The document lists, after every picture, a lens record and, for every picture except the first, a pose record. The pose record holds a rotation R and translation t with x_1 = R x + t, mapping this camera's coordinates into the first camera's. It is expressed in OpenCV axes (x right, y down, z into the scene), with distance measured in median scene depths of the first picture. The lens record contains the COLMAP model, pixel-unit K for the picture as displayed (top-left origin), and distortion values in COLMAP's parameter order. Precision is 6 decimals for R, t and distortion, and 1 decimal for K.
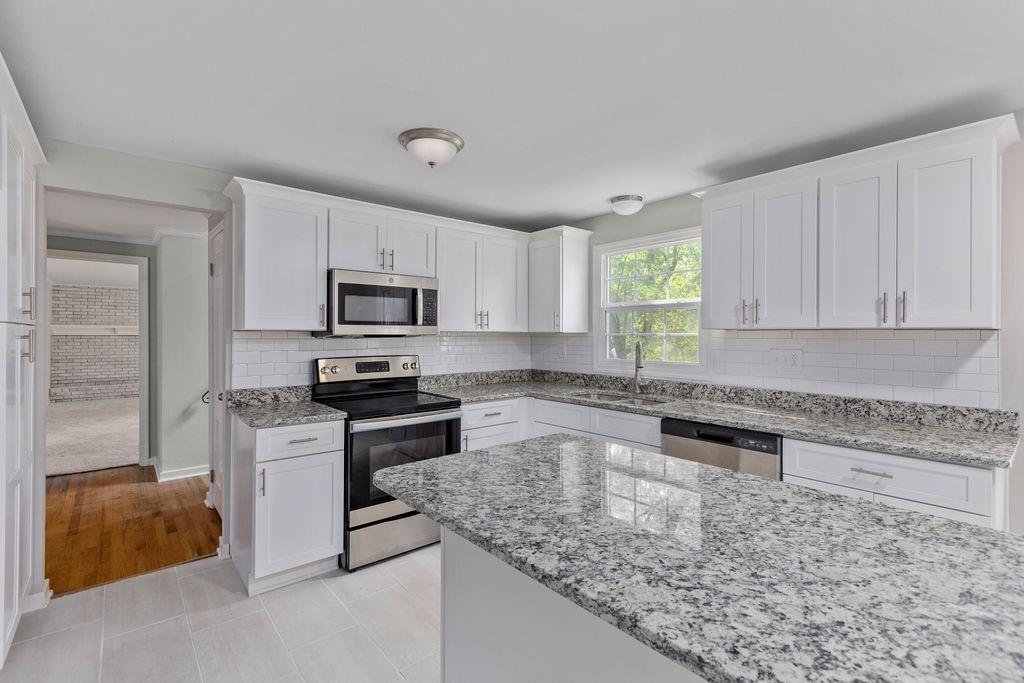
lens RADIAL K [[462.3, 0, 511.9], [0, 462.3, 333.6], [0, 0, 1]] dist [0.000774, -0.000117]
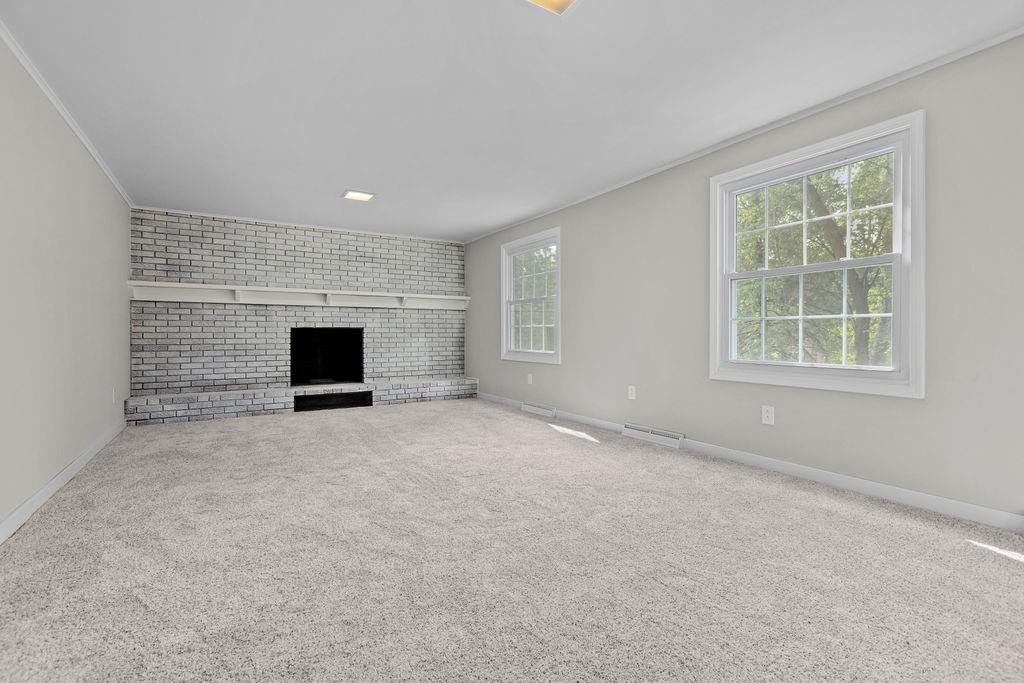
lens RADIAL K [[476.1, 0, 520.9], [0, 476.1, 337.6], [0, 0, 1]] dist [0.005708, 0.000046]
pose [[0.988288, -0.004041, -0.152546, -1.701108], [0.005237, 0.999959, 0.007439, 0.170419], [0.152510, -0.008150, 0.988268, 1.917110]]
